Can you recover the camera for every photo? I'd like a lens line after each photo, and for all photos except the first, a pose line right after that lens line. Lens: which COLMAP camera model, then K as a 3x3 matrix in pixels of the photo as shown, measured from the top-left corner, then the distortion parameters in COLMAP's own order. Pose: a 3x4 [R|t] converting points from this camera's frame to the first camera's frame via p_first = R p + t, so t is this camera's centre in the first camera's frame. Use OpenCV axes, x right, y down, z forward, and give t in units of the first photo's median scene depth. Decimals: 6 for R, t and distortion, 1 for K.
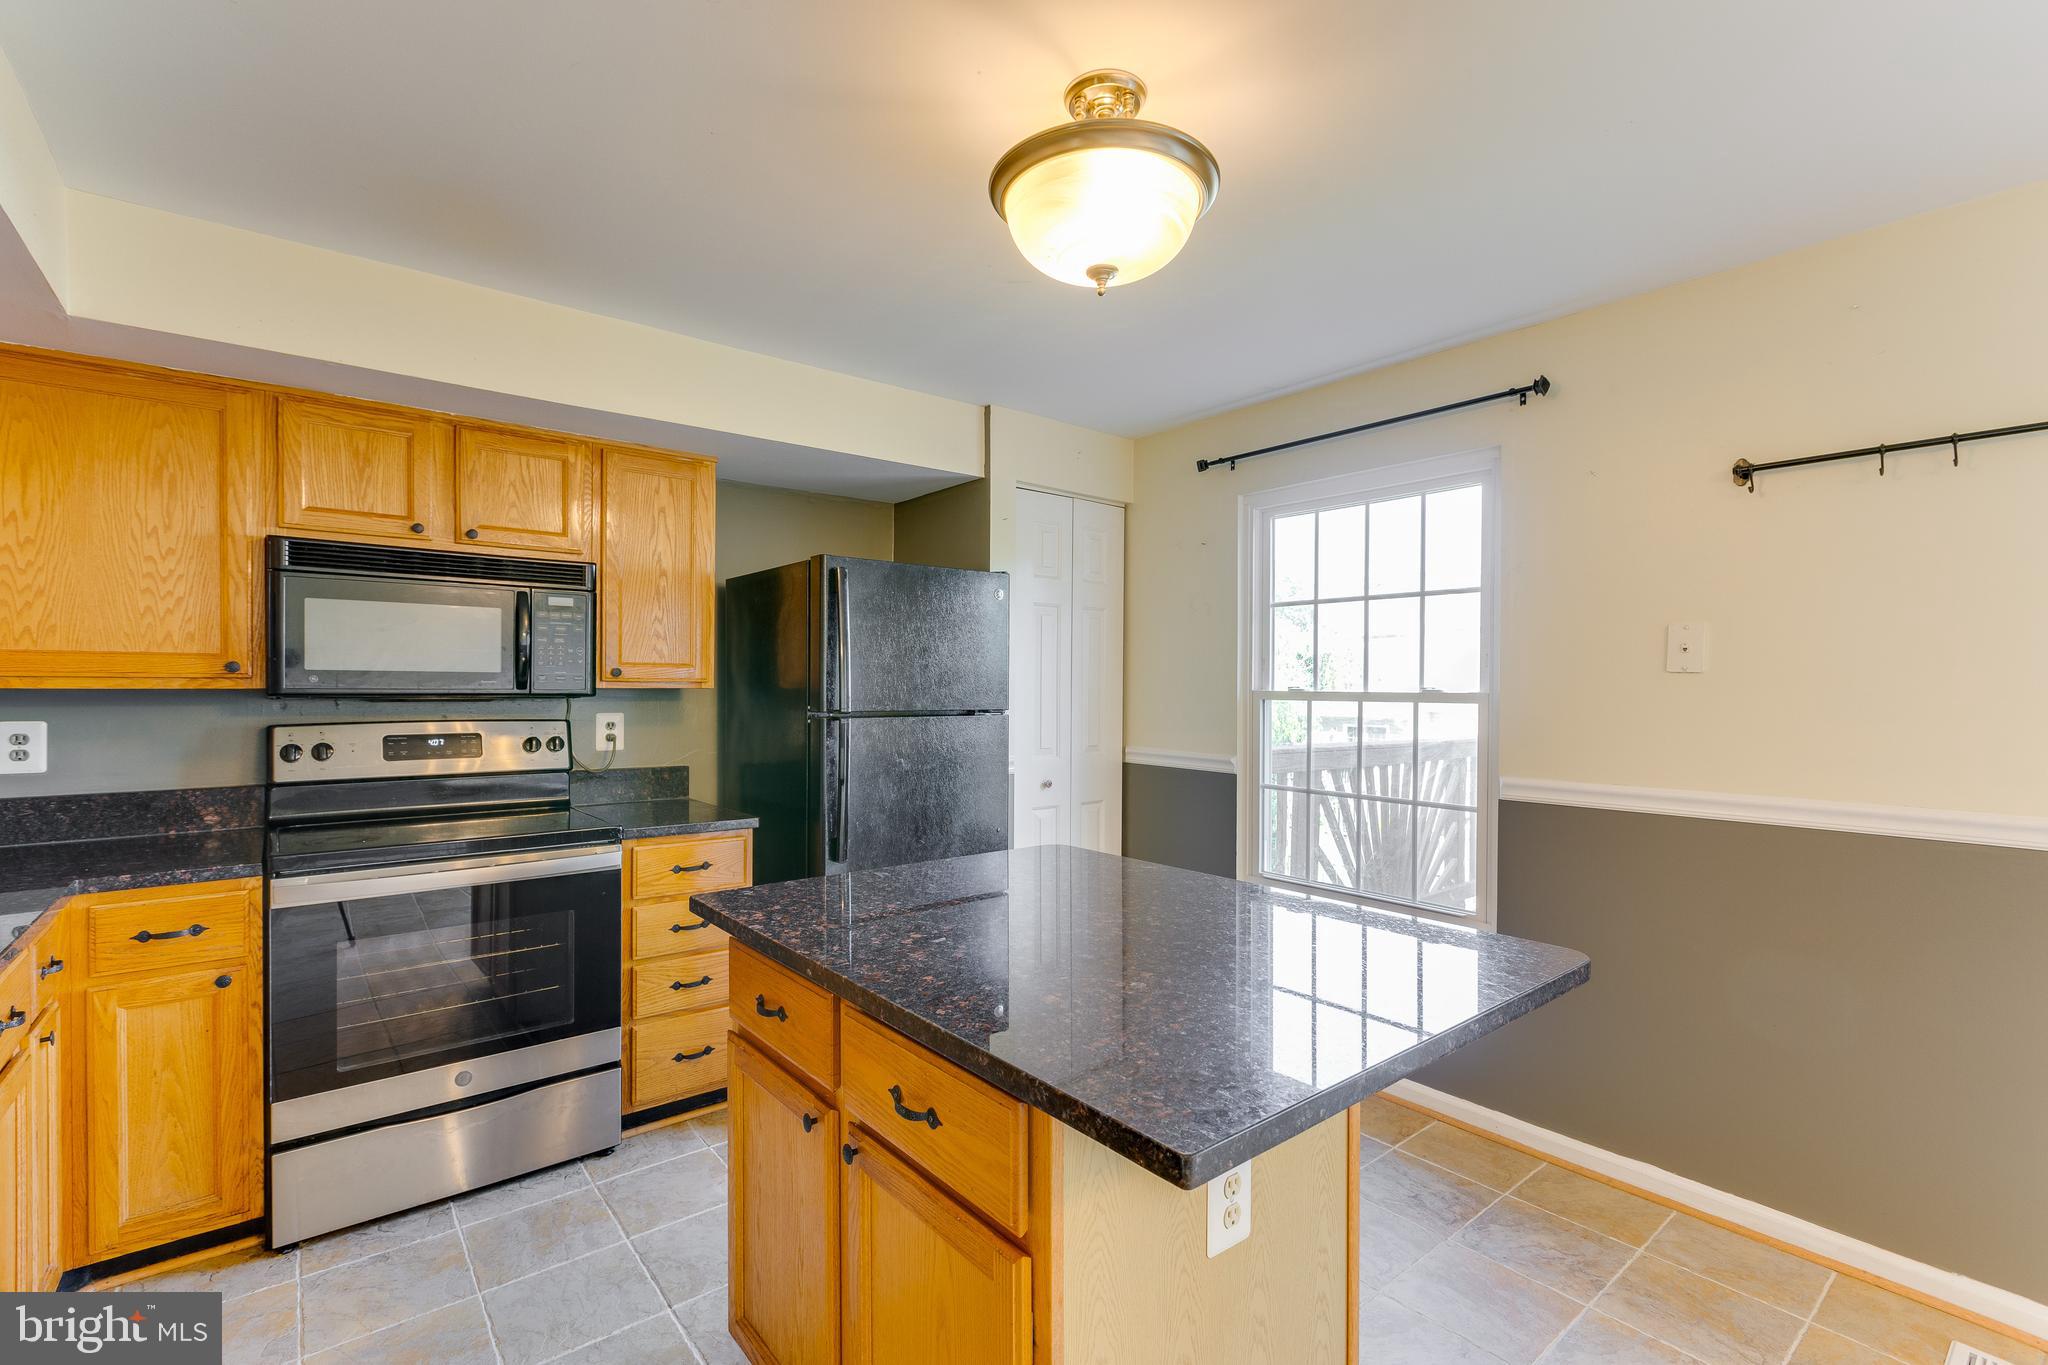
lens RADIAL K [[913.5, 0, 1031.1], [0, 913.5, 698.8], [0, 0, 1]] dist [0.002759, 0.000285]
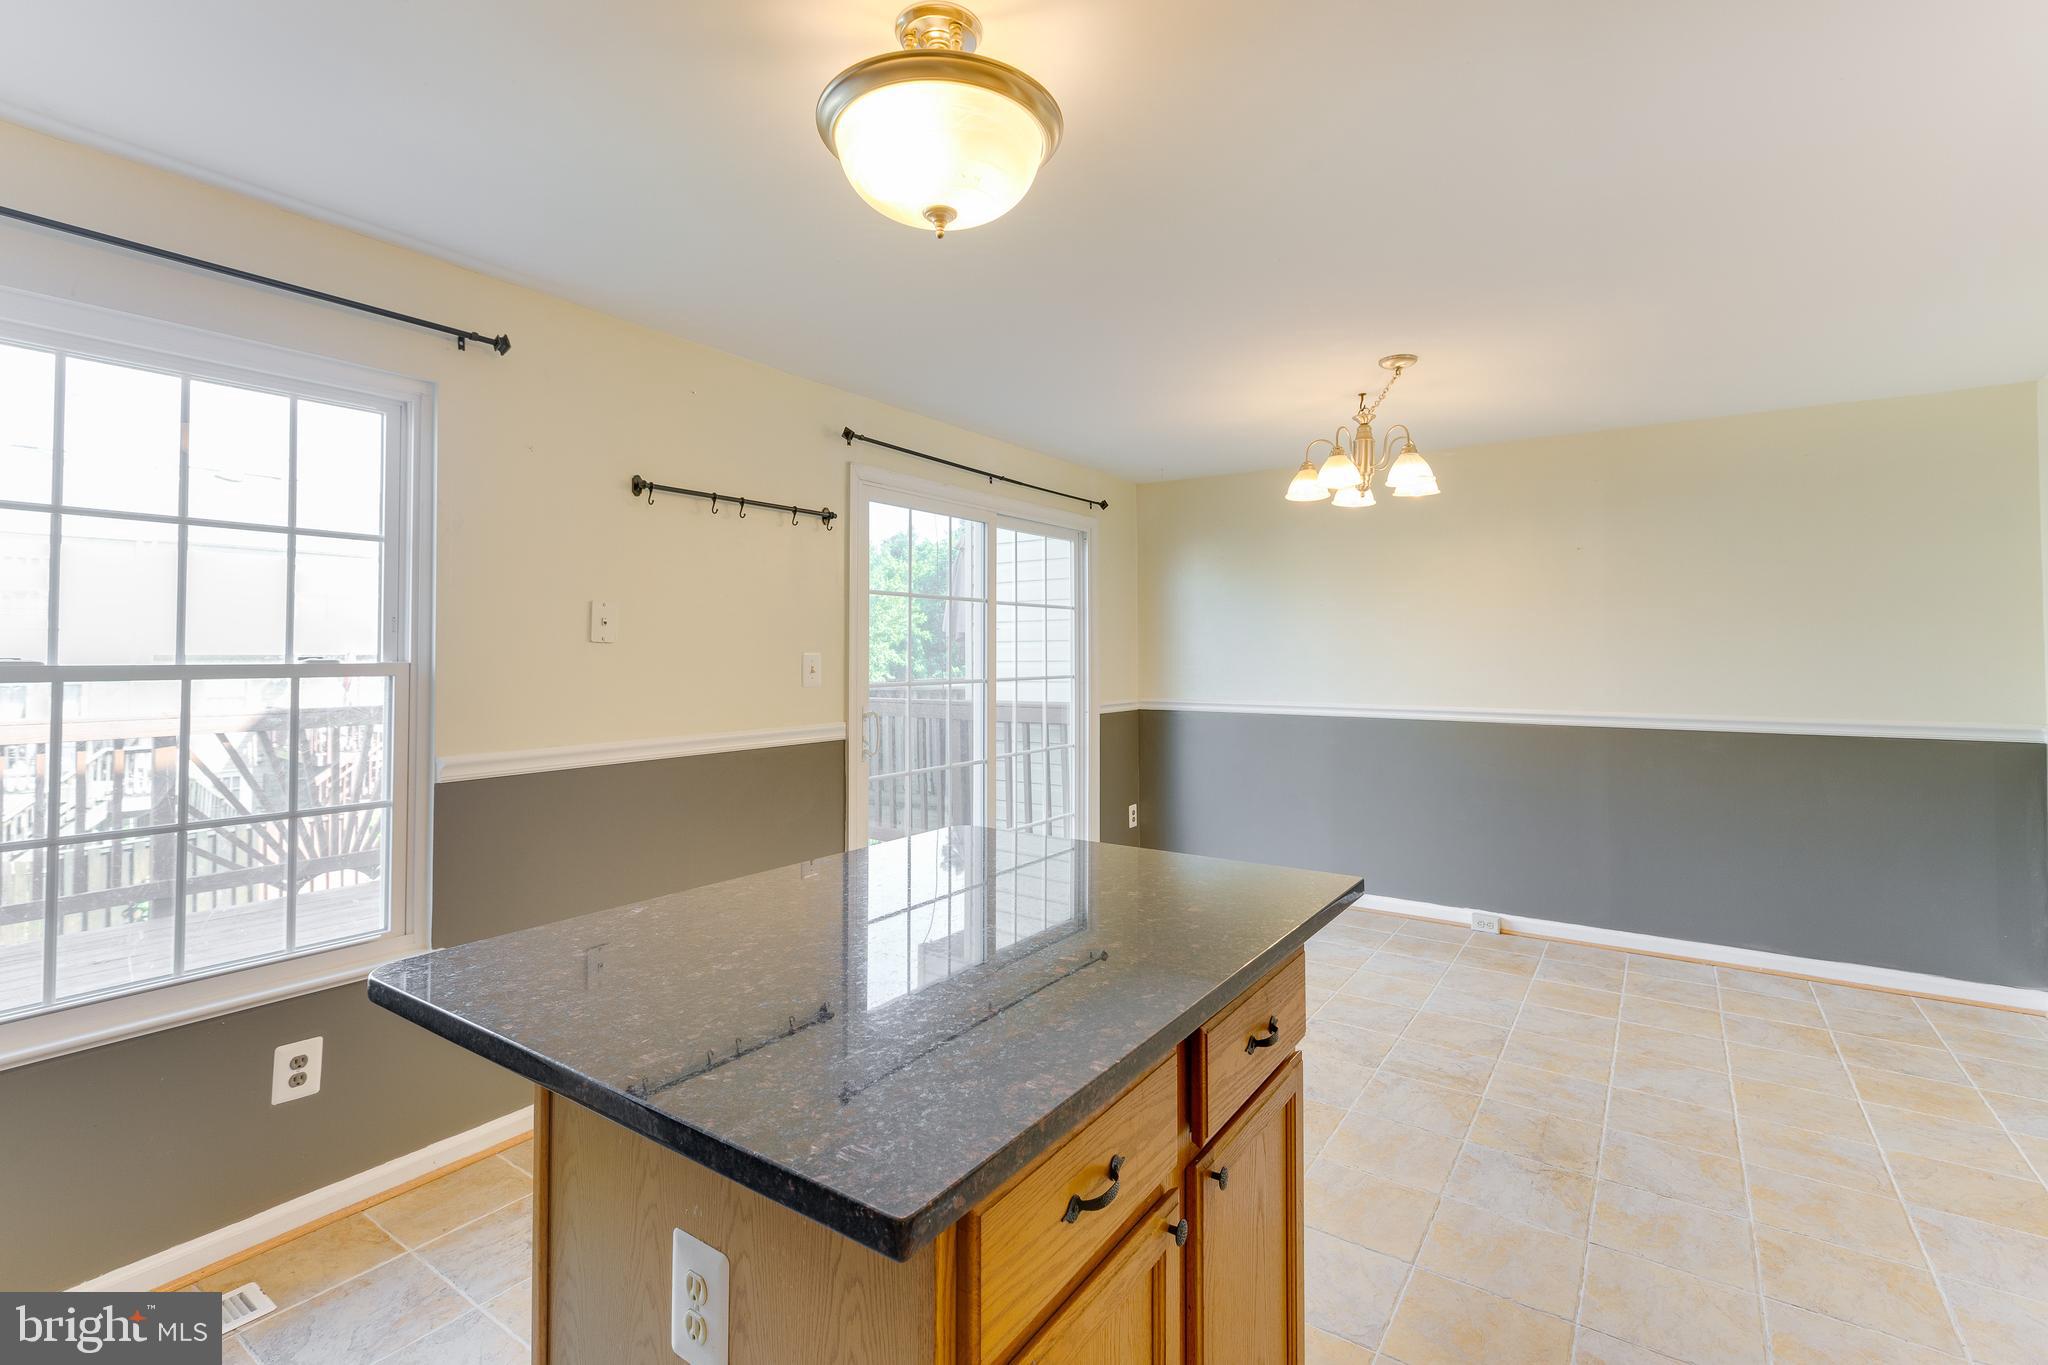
lens RADIAL K [[931.0, 0, 1025.5], [0, 931.0, 629.3], [0, 0, 1]] dist [-0.000017, 0.000021]
pose [[-0.282233, 0.022161, 0.959090, -0.513380], [0.013838, 0.999723, -0.019028, -0.013182], [-0.959246, 0.007902, -0.282461, 0.714851]]
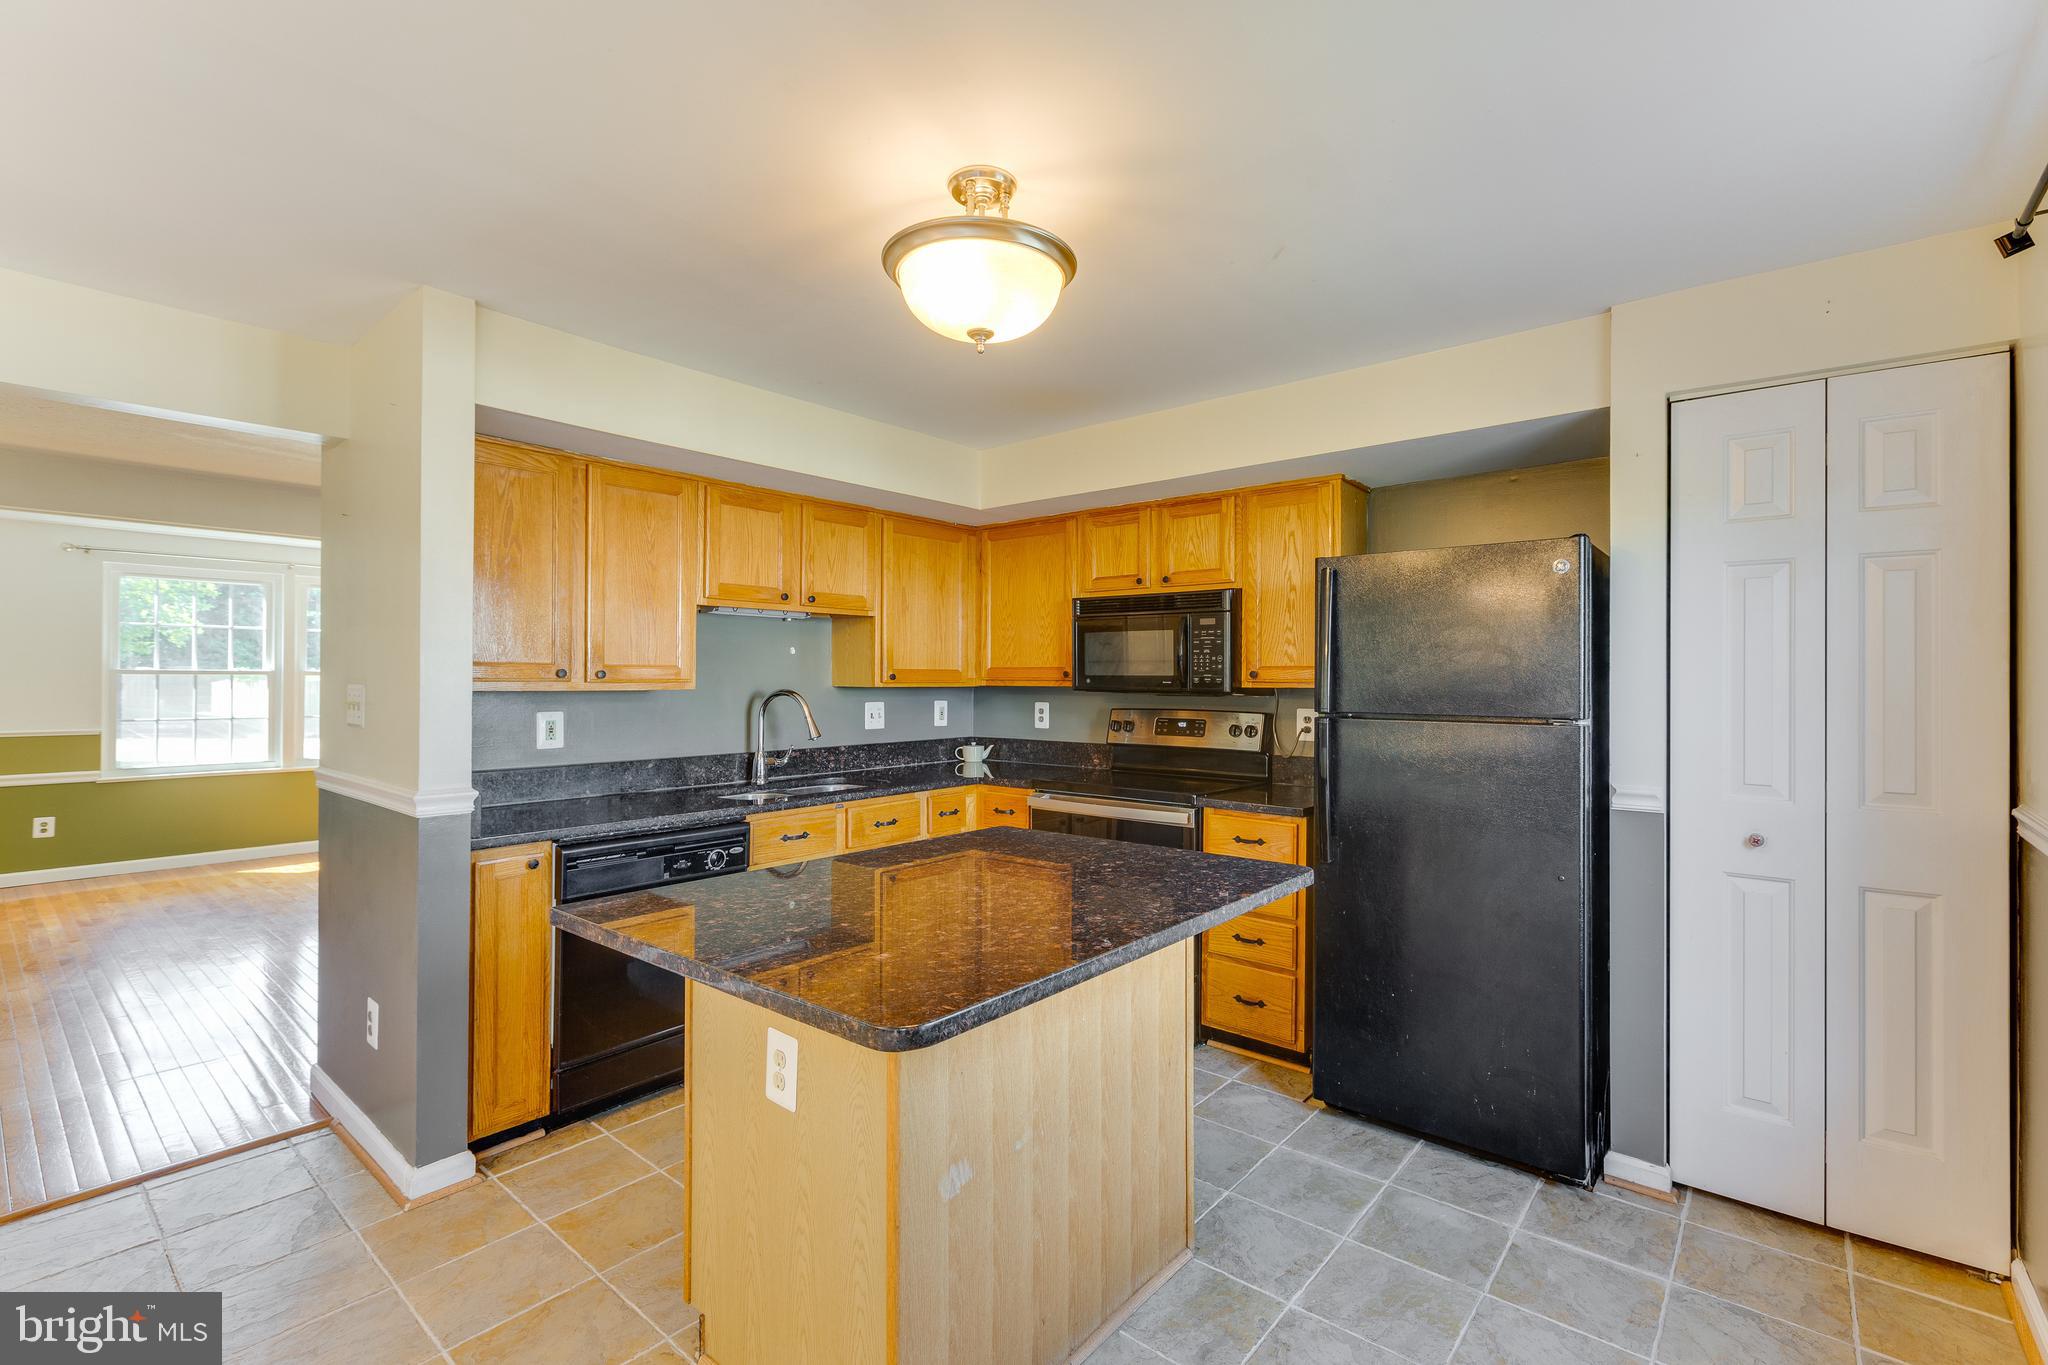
lens RADIAL K [[907.6, 0, 1024.0], [0, 907.6, 682.5], [0, 0, 1]] dist [0.002103, 0.000412]
pose [[0.191590, -0.002061, -0.981473, 0.735007], [-0.017630, 0.999829, -0.005541, -0.006695], [0.981317, 0.018365, 0.191521, 0.503206]]
